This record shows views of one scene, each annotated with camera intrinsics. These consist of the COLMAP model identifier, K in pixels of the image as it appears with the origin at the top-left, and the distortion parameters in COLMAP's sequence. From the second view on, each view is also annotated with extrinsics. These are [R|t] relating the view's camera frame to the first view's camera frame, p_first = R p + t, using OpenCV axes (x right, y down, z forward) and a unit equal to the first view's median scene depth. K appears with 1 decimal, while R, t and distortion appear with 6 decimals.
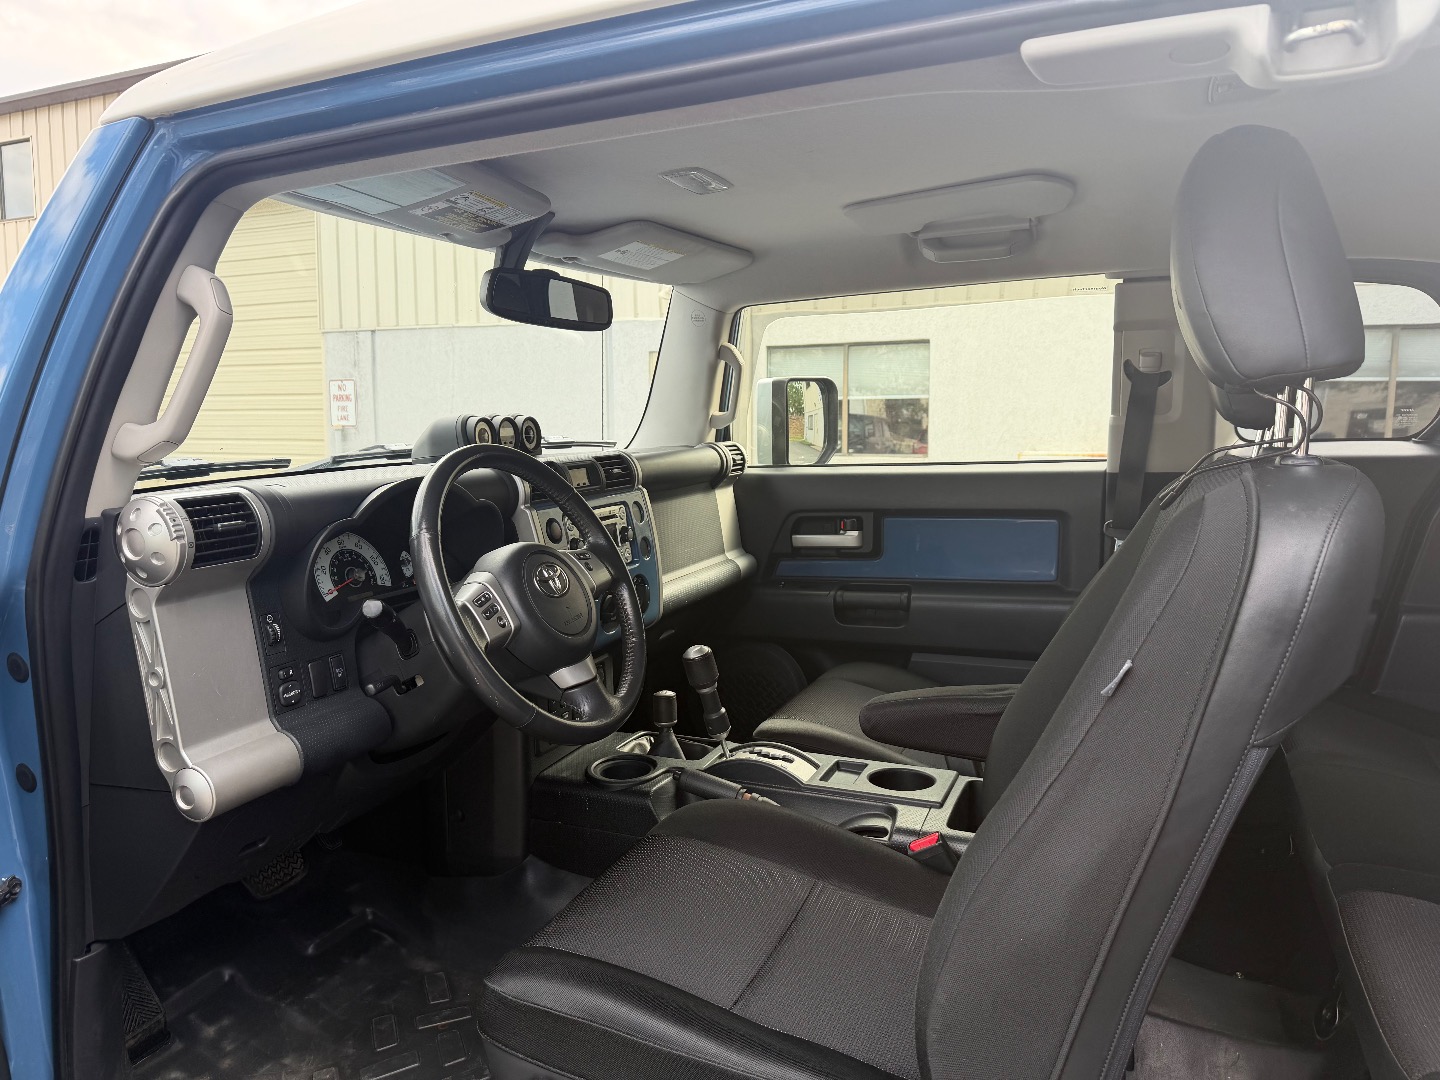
lens RADIAL K [[1008.9, 0, 723.2], [0, 1008.9, 534.9], [0, 0, 1]] dist [0.116219, -0.159169]
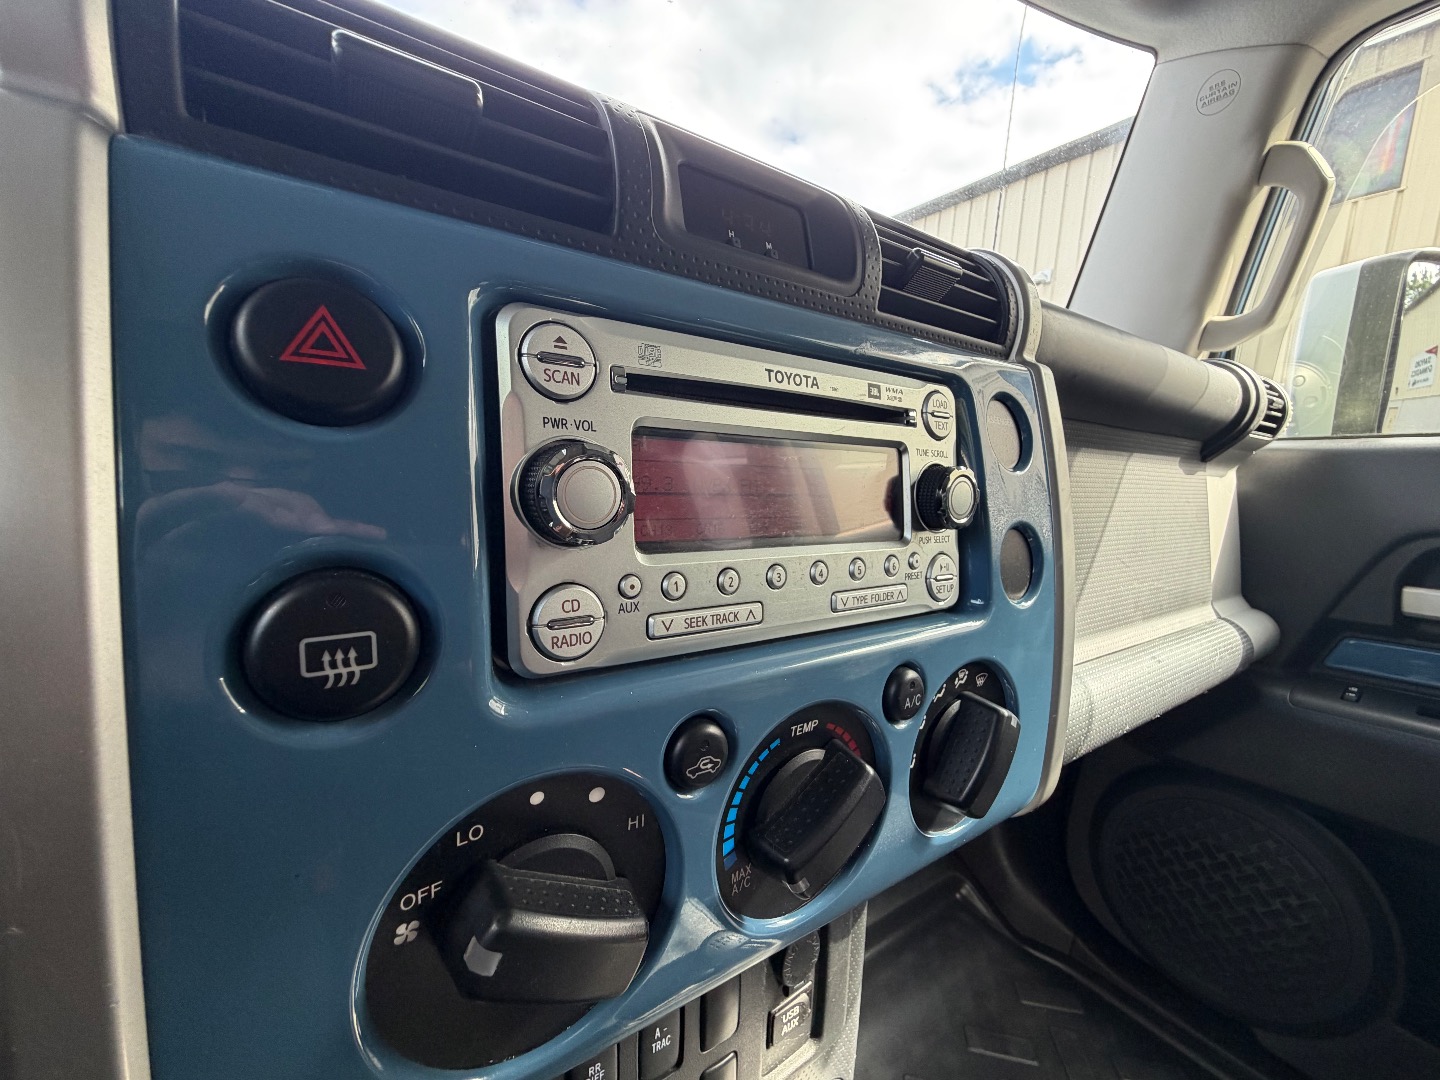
lens RADIAL K [[582.4, 0, 715.3], [0, 582.4, 544.7], [0, 0, 1]] dist [0.000910, 0.000033]
pose [[0.838872, 0.117984, -0.531388, -0.061774], [-0.120518, 0.992256, 0.030057, 0.012835], [0.530819, 0.038828, 0.846595, 0.800441]]
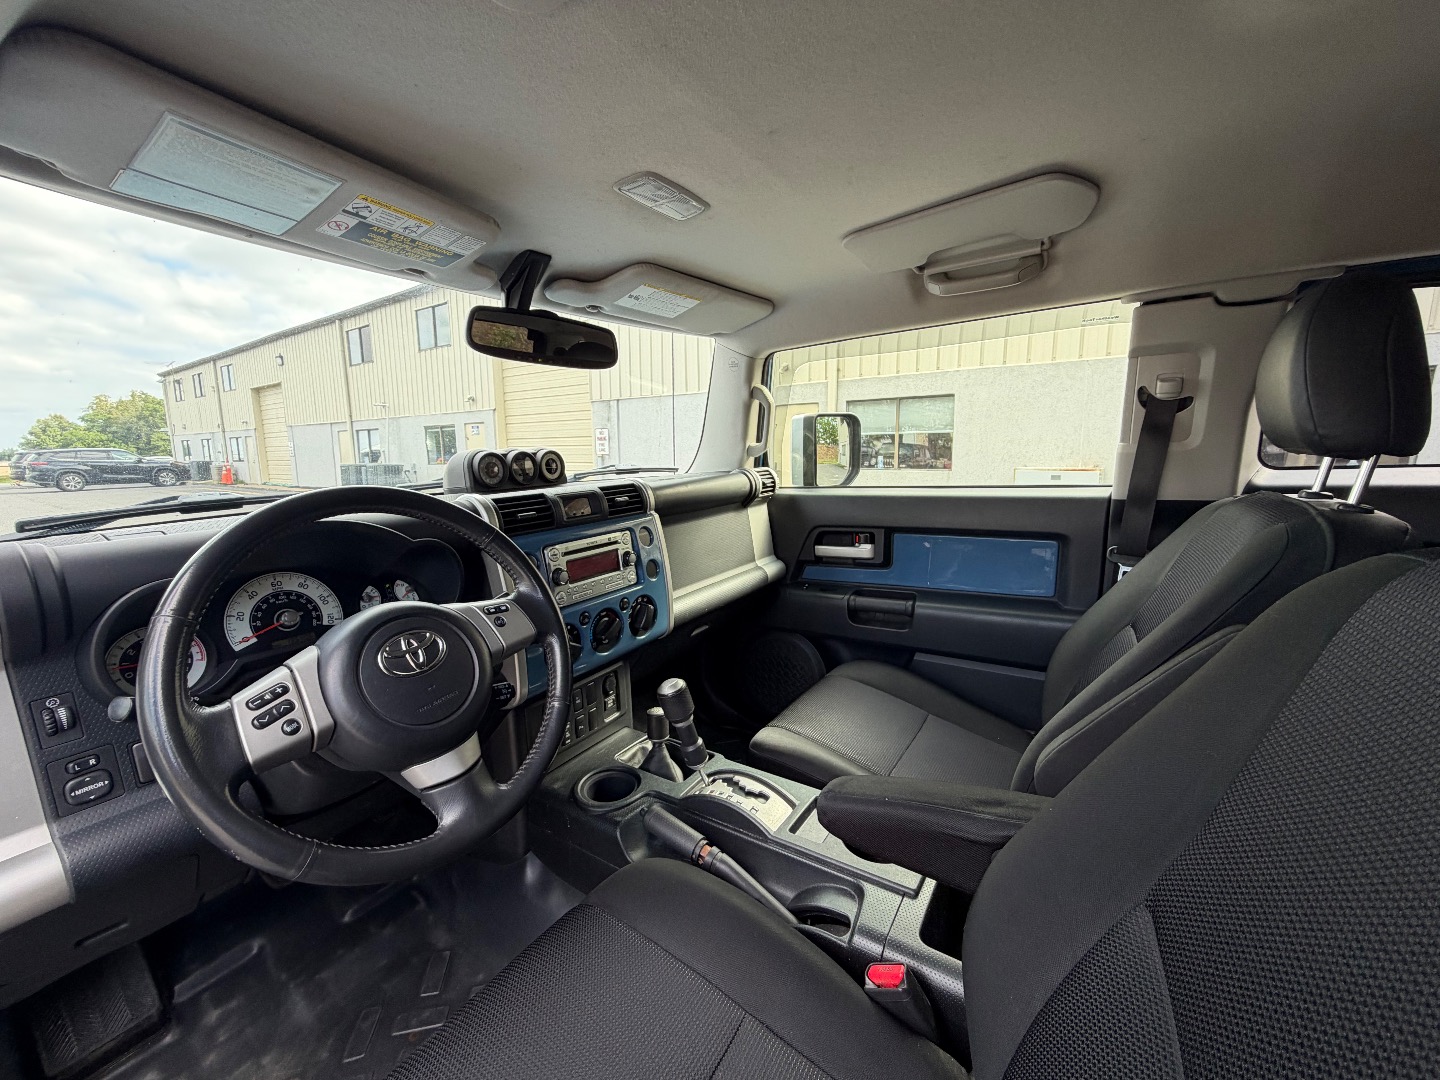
lens RADIAL K [[577.8, 0, 714.4], [0, 577.8, 538.9], [0, 0, 1]] dist [0.003038, 0.000163]
pose [[0.981180, 0.018695, -0.192190, 0.105231], [-0.010423, 0.998979, 0.043963, -0.046967], [0.192816, -0.041133, 0.980372, 0.390250]]
